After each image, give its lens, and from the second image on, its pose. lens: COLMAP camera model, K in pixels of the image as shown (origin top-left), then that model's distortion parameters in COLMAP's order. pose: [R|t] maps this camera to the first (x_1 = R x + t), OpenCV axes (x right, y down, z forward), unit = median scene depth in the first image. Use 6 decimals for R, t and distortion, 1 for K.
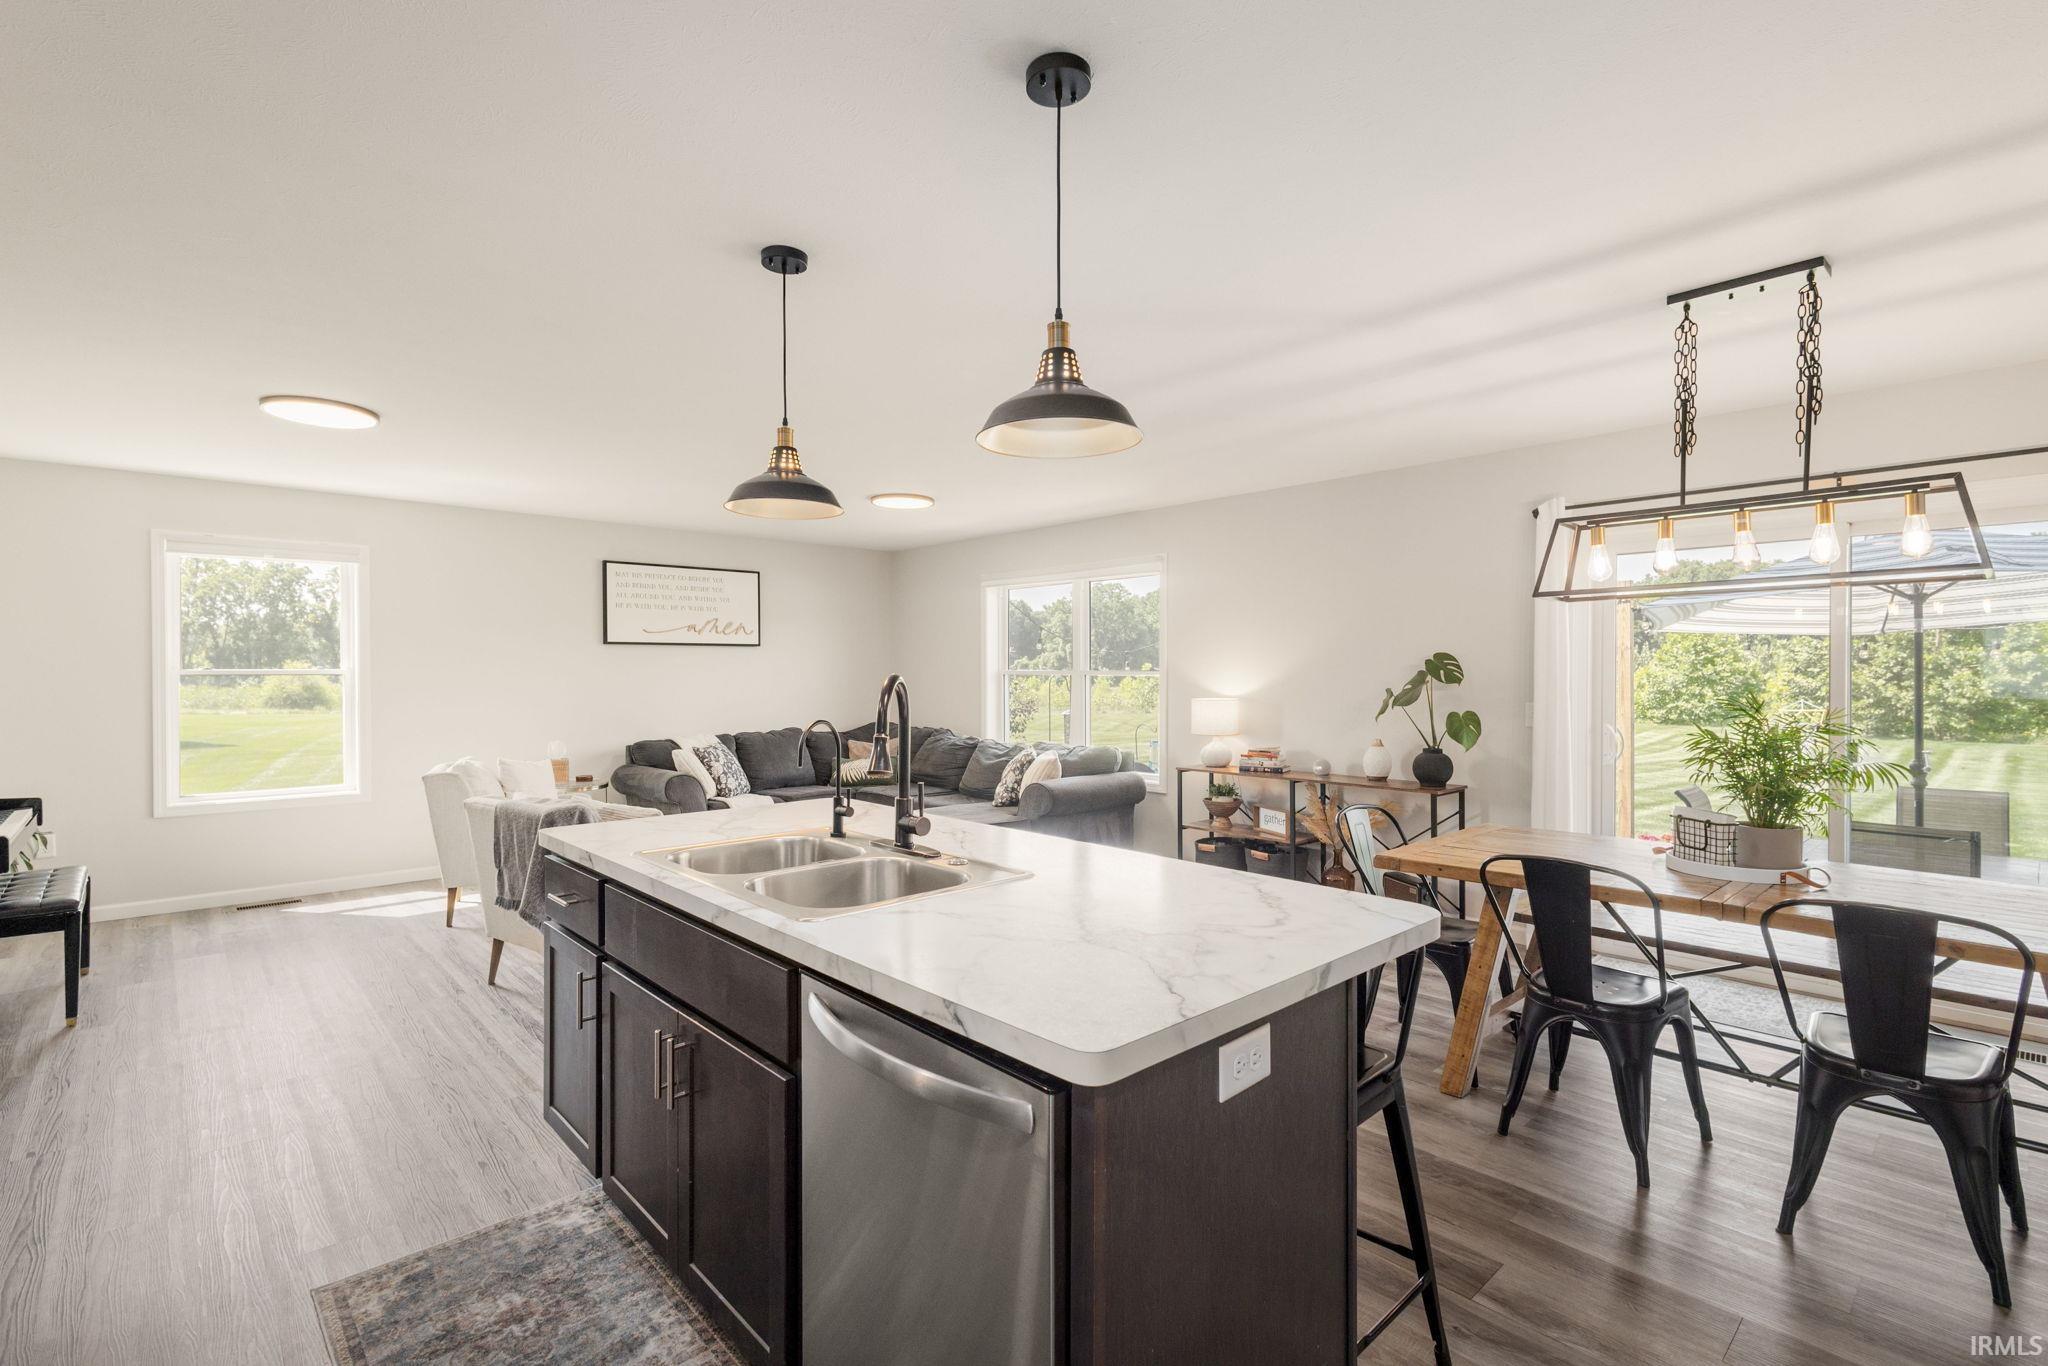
lens RADIAL K [[943.4, 0, 1024.7], [0, 943.4, 682.1], [0, 0, 1]] dist [0.016276, -0.005563]
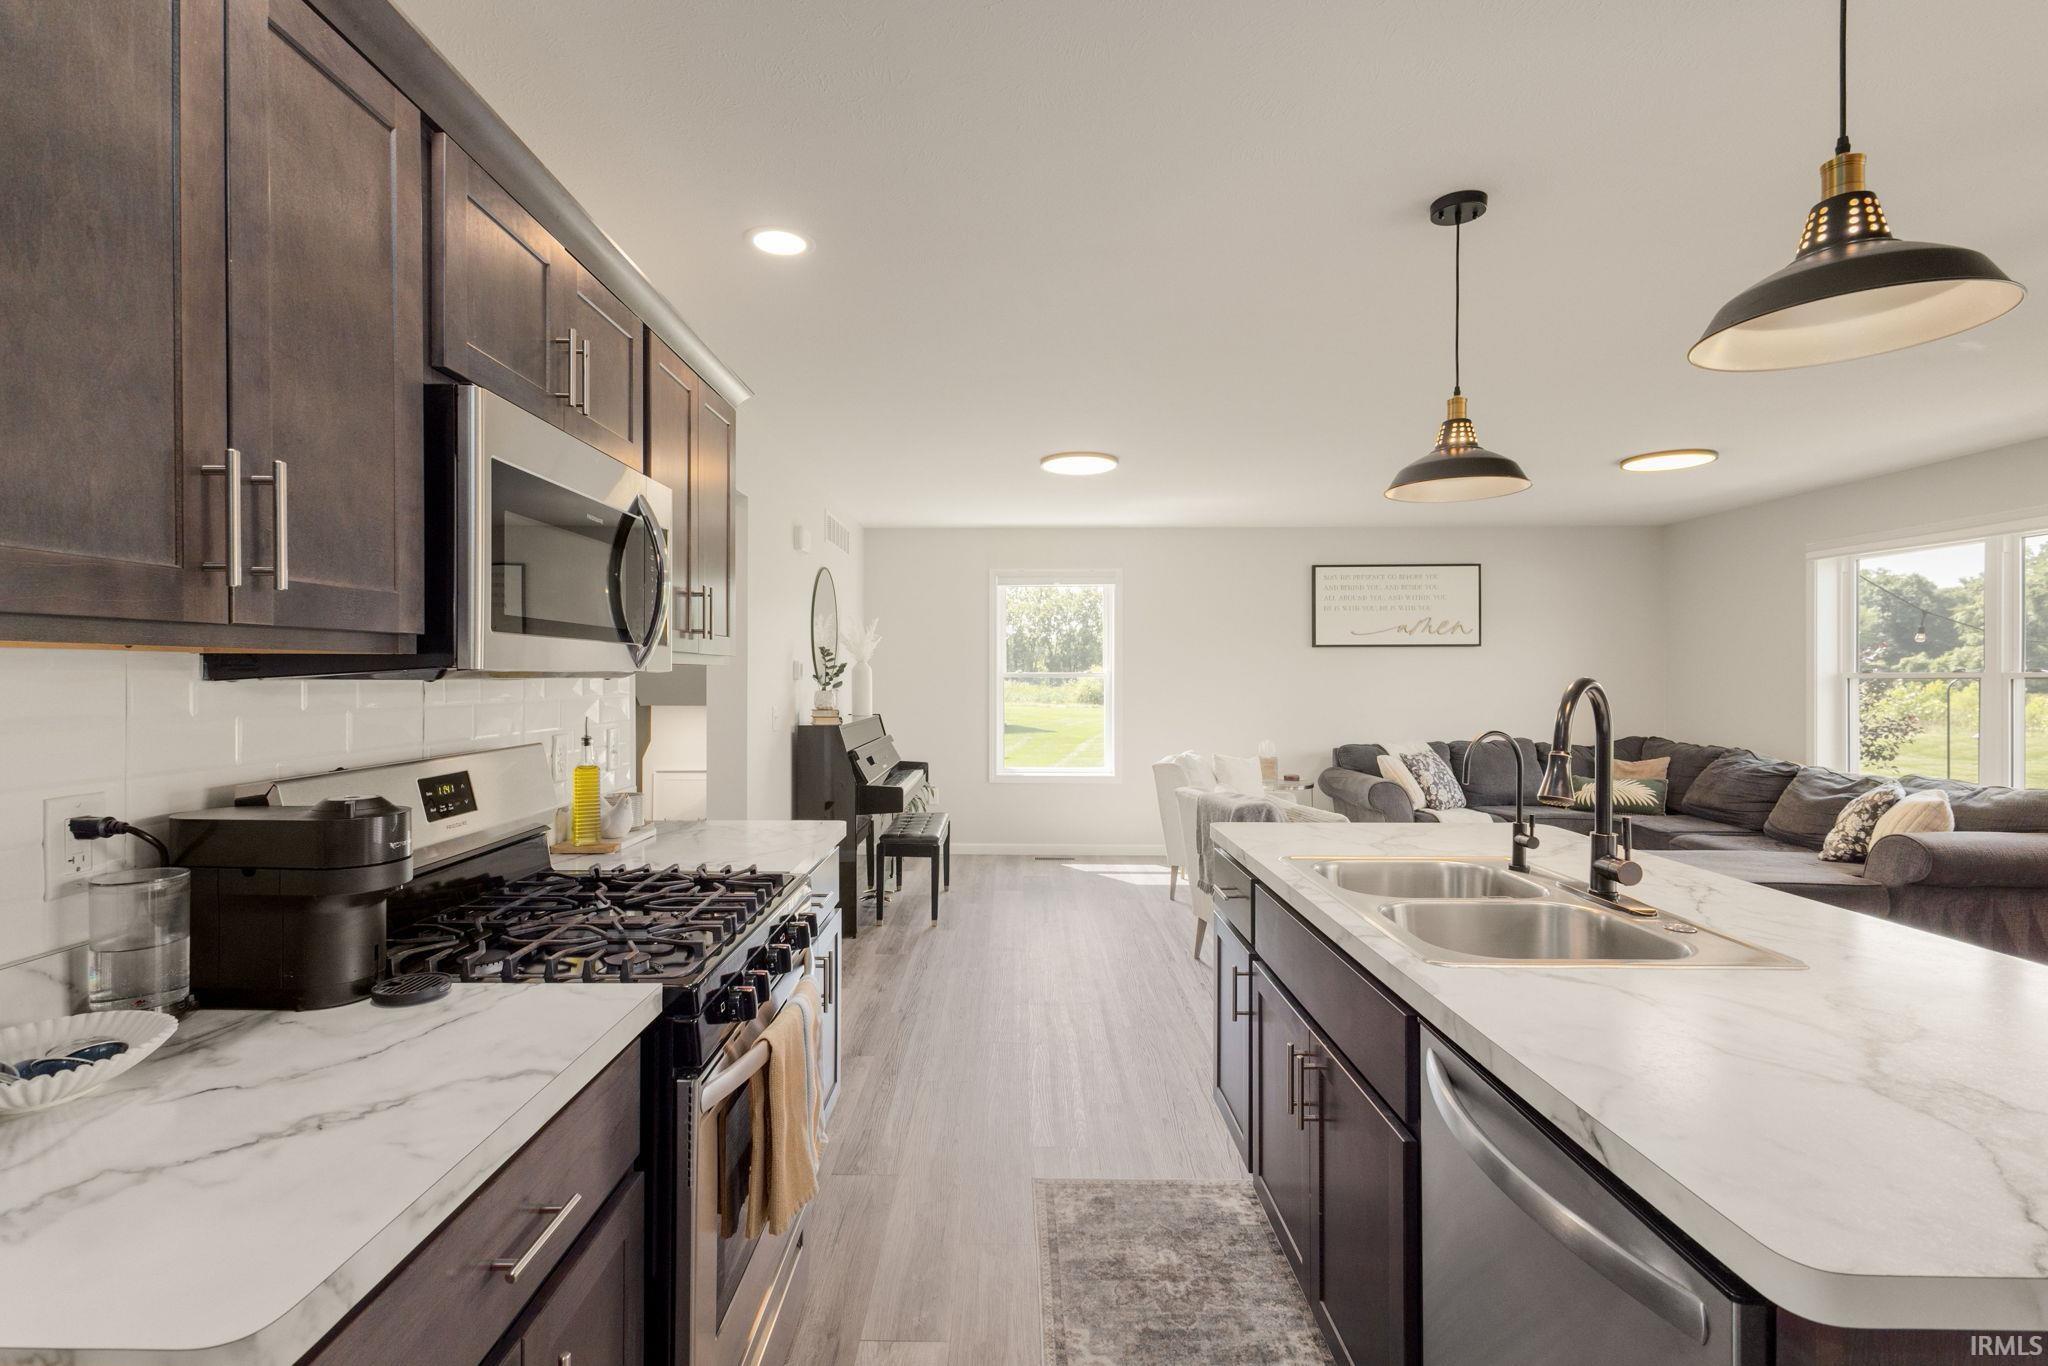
lens RADIAL K [[952.1, 0, 990.0], [0, 952.1, 676.4], [0, 0, 1]] dist [0.012846, -0.001546]
pose [[0.718121, 0.001161, -0.695918, 0.034736], [-0.007406, 0.999955, -0.005975, -0.000339], [0.695879, 0.009445, 0.718097, 0.037349]]
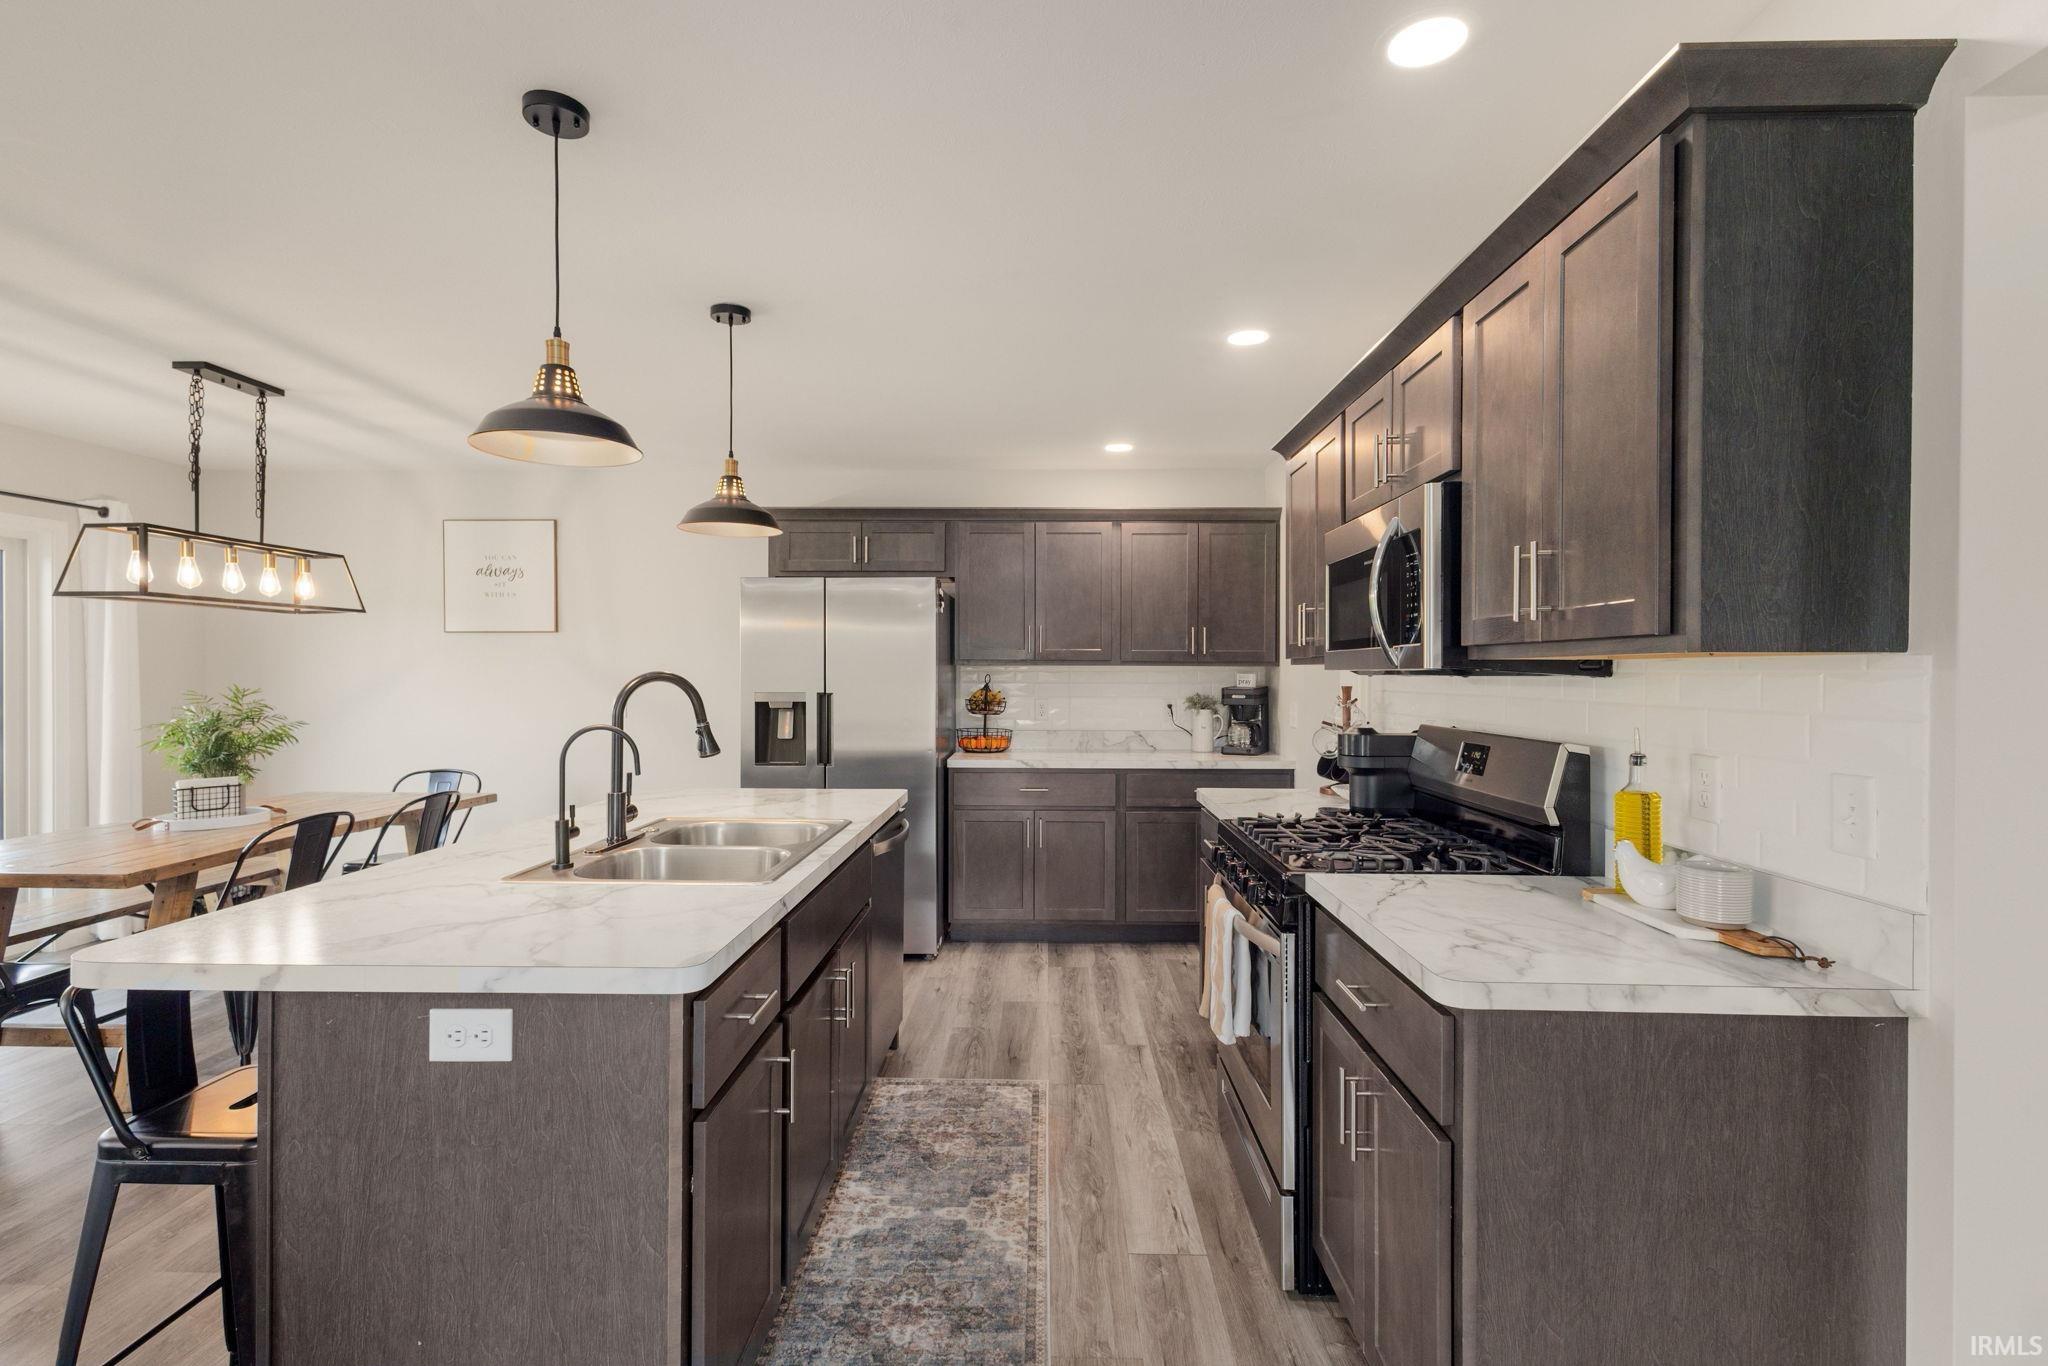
lens RADIAL K [[941.5, 0, 1019.9], [0, 941.5, 683.6], [0, 0, 1]] dist [0.011811, -0.001232]
pose [[-0.716812, -0.010571, 0.697186, -0.646615], [0.003354, 0.999821, 0.018609, -0.007342], [-0.697258, 0.015678, -0.716649, 0.801881]]
